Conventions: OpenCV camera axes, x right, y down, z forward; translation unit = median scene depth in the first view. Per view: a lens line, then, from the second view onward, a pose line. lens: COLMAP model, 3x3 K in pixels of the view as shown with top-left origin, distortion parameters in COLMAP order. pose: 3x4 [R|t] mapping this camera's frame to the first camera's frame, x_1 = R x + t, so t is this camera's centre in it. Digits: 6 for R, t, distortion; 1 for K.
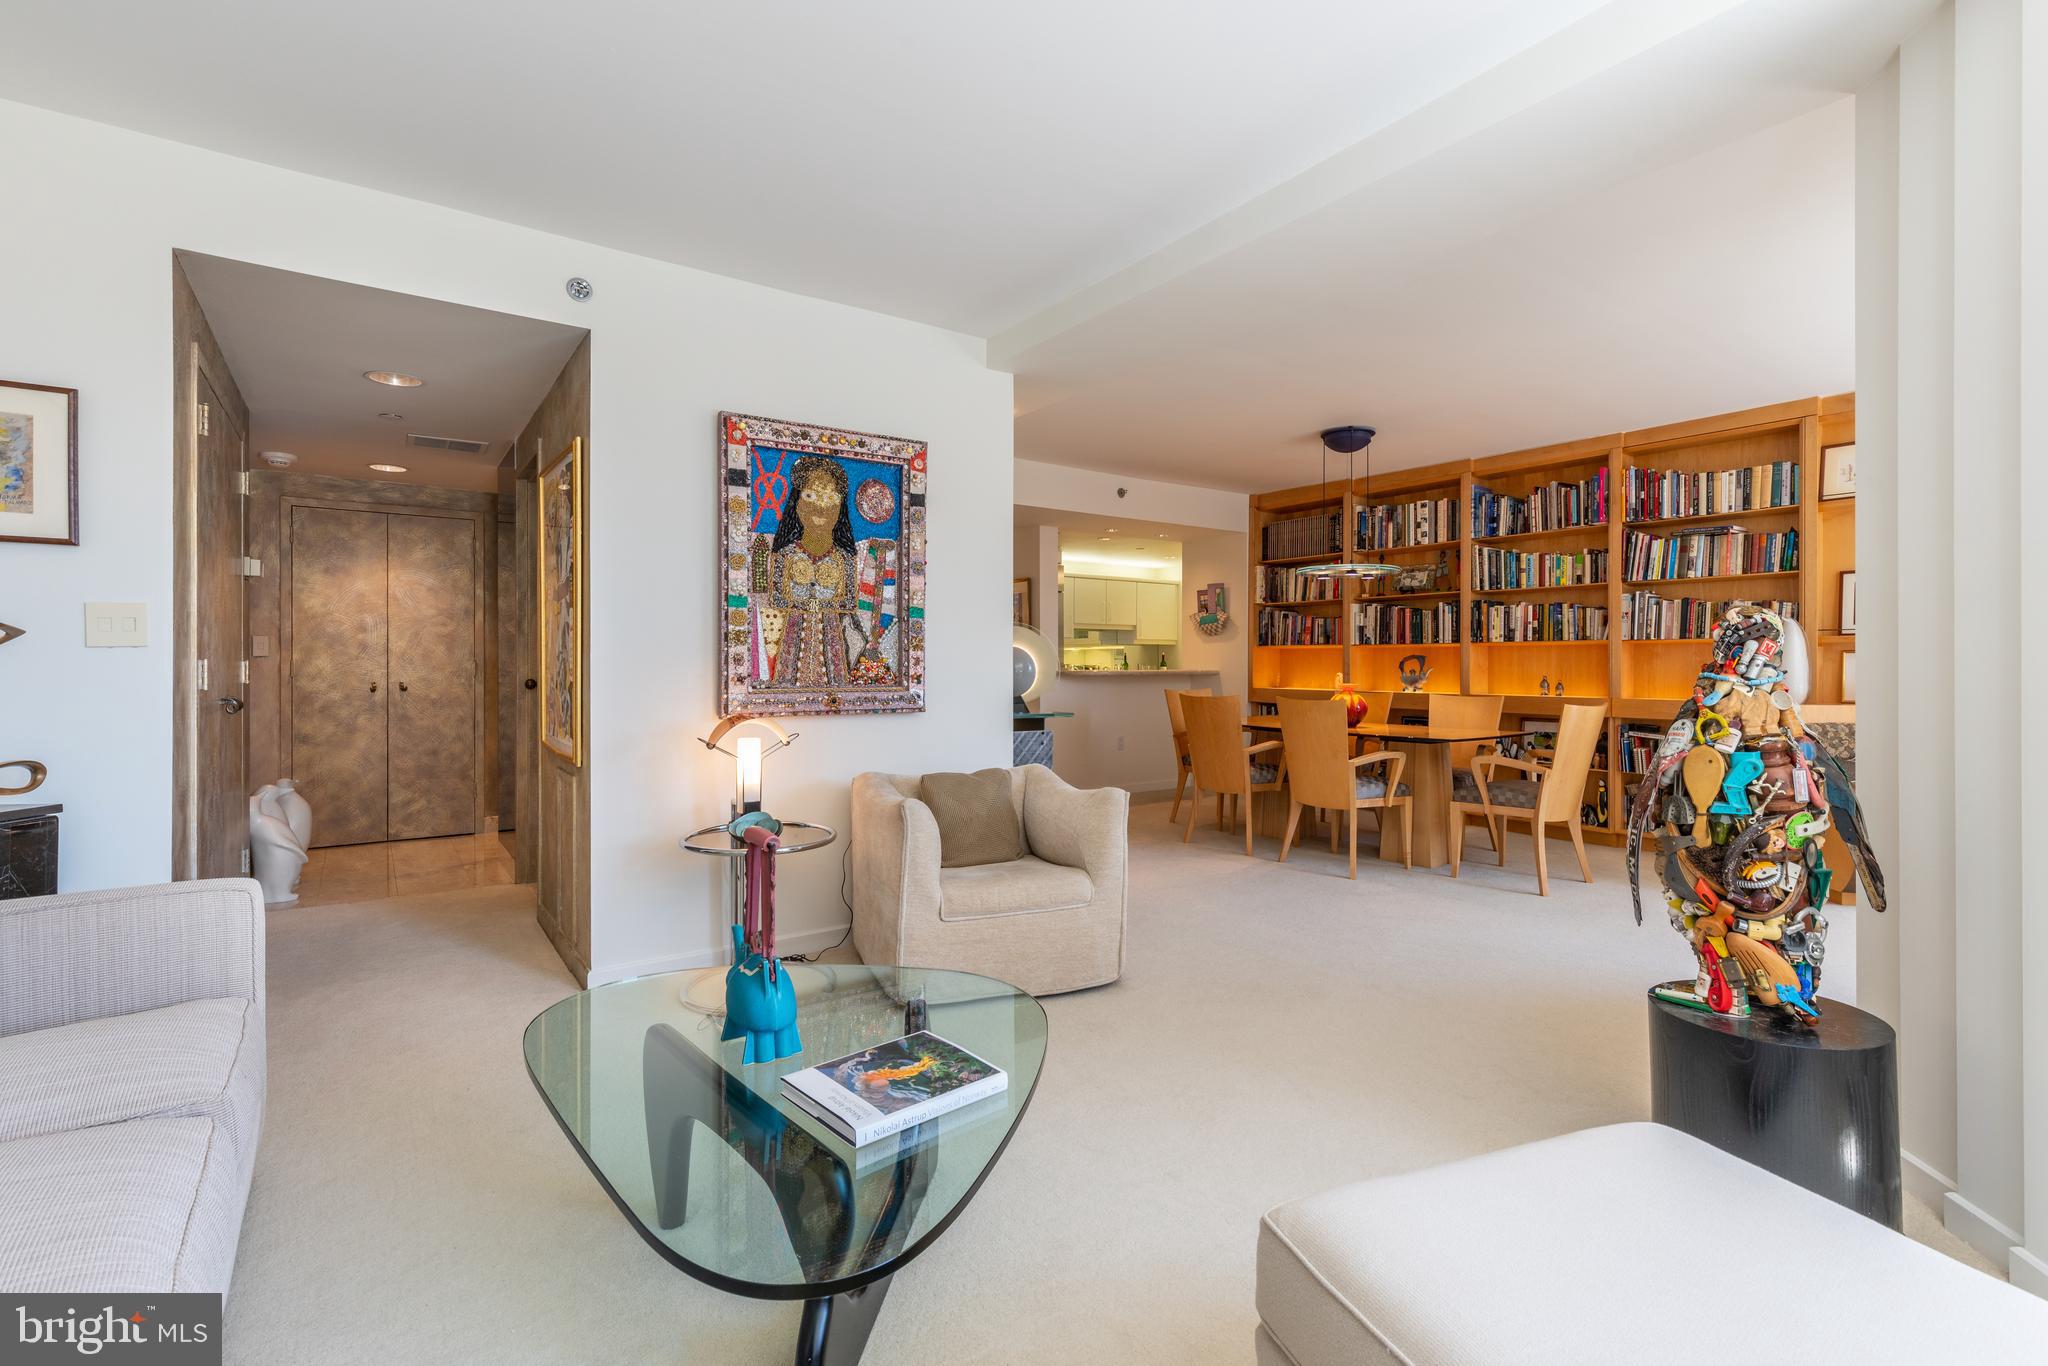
lens RADIAL K [[932.3, 0, 1035.5], [0, 932.3, 676.4], [0, 0, 1]] dist [0.008484, -0.001953]
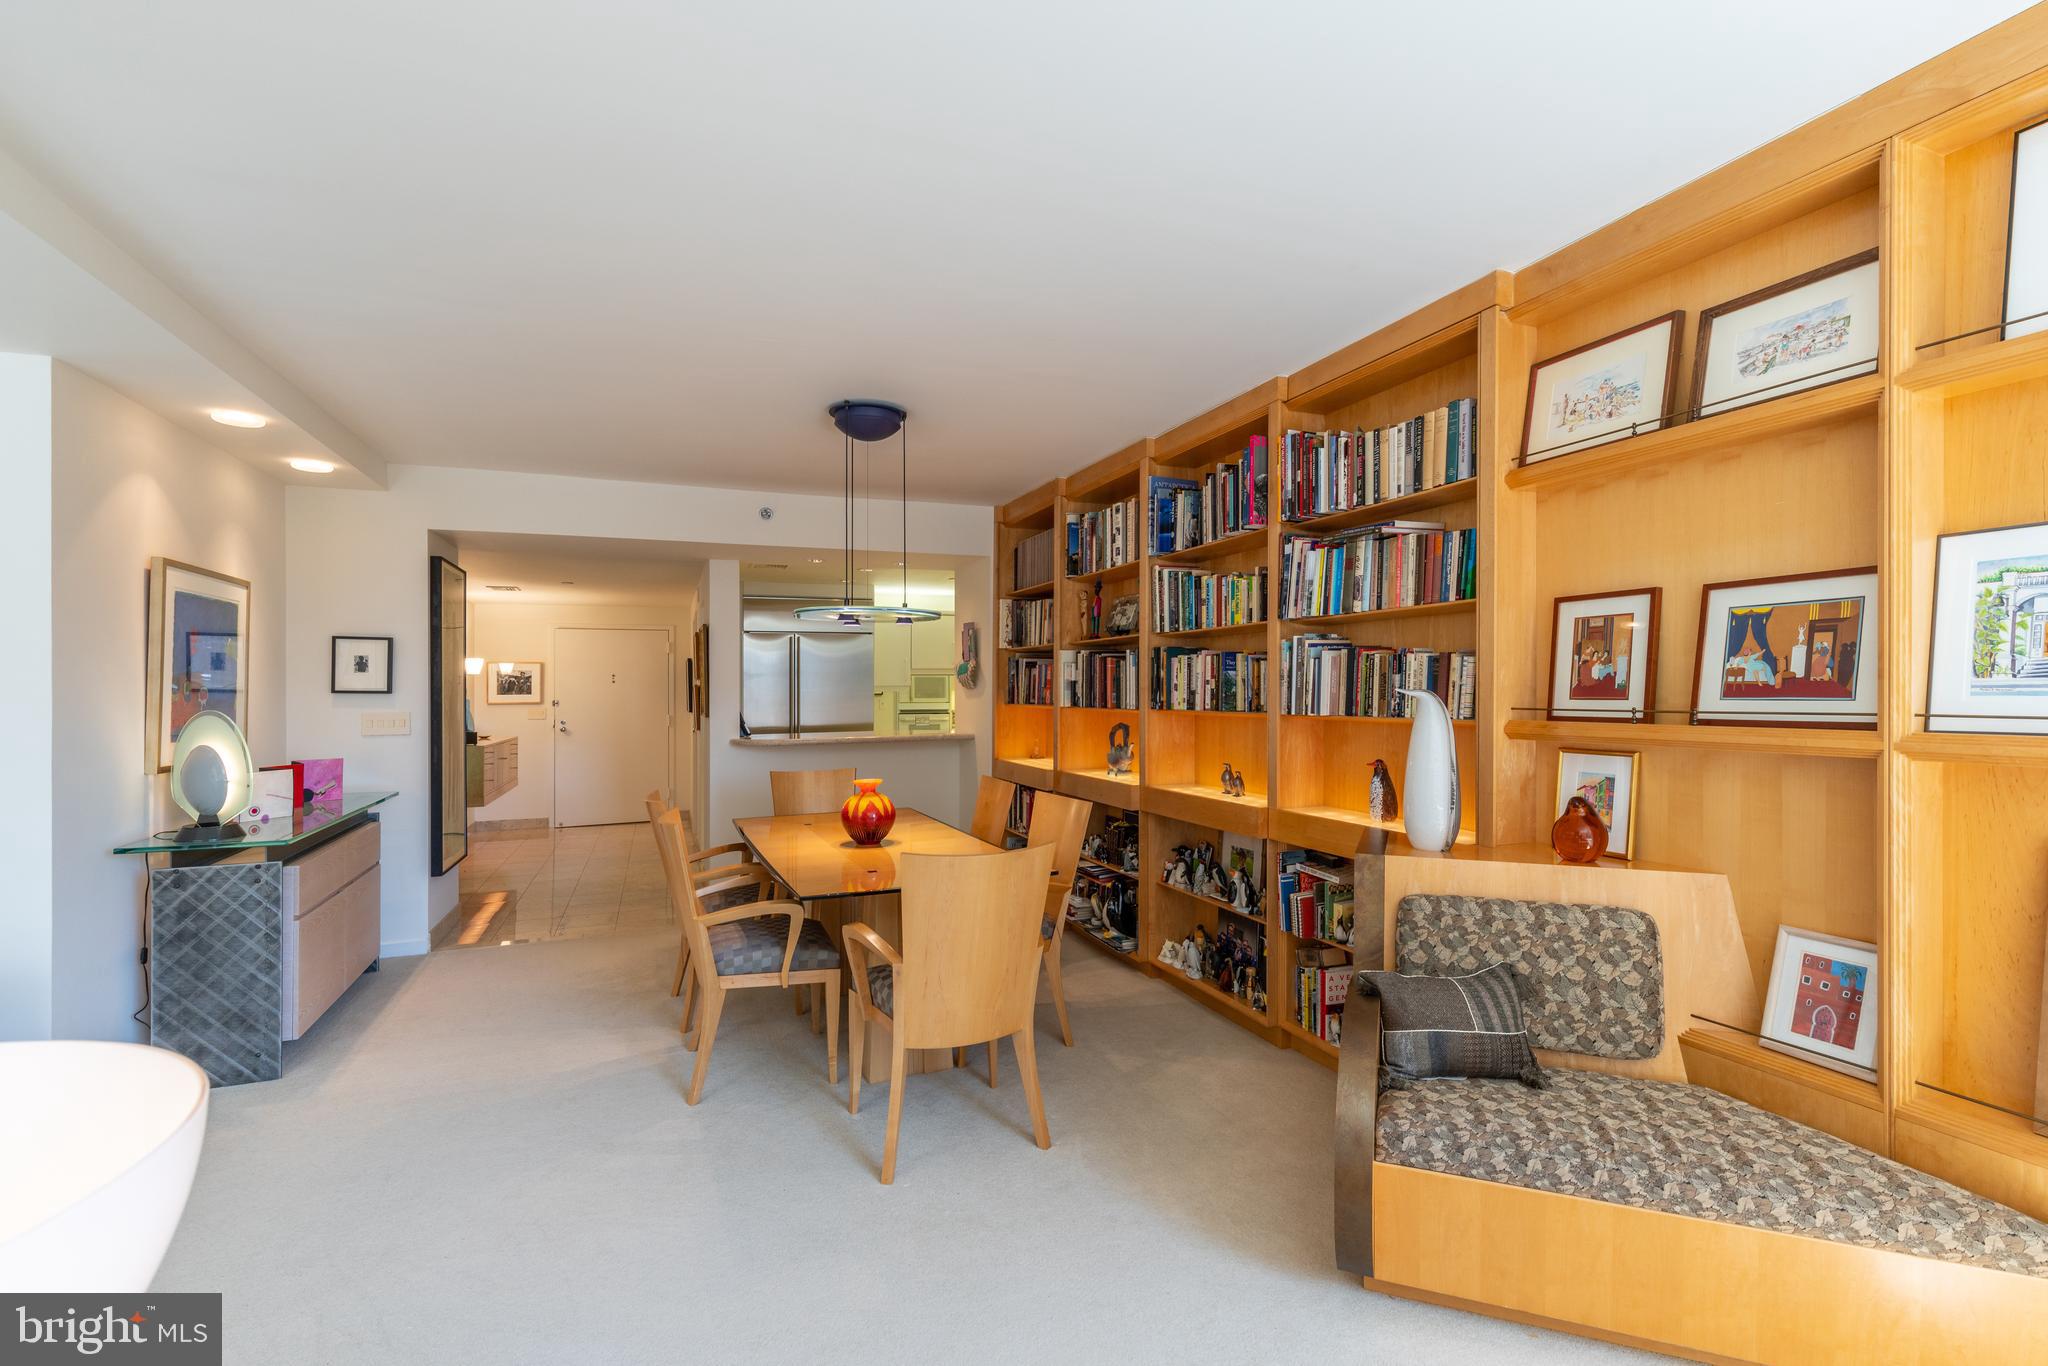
lens RADIAL K [[932.3, 0, 1017.5], [0, 932.3, 696.0], [0, 0, 1]] dist [0.008484, -0.001953]
pose [[0.969018, -0.005090, -0.246938, 0.602533], [0.003853, 0.999977, -0.005492, -0.048133], [0.246961, 0.004370, 0.969016, 0.361754]]
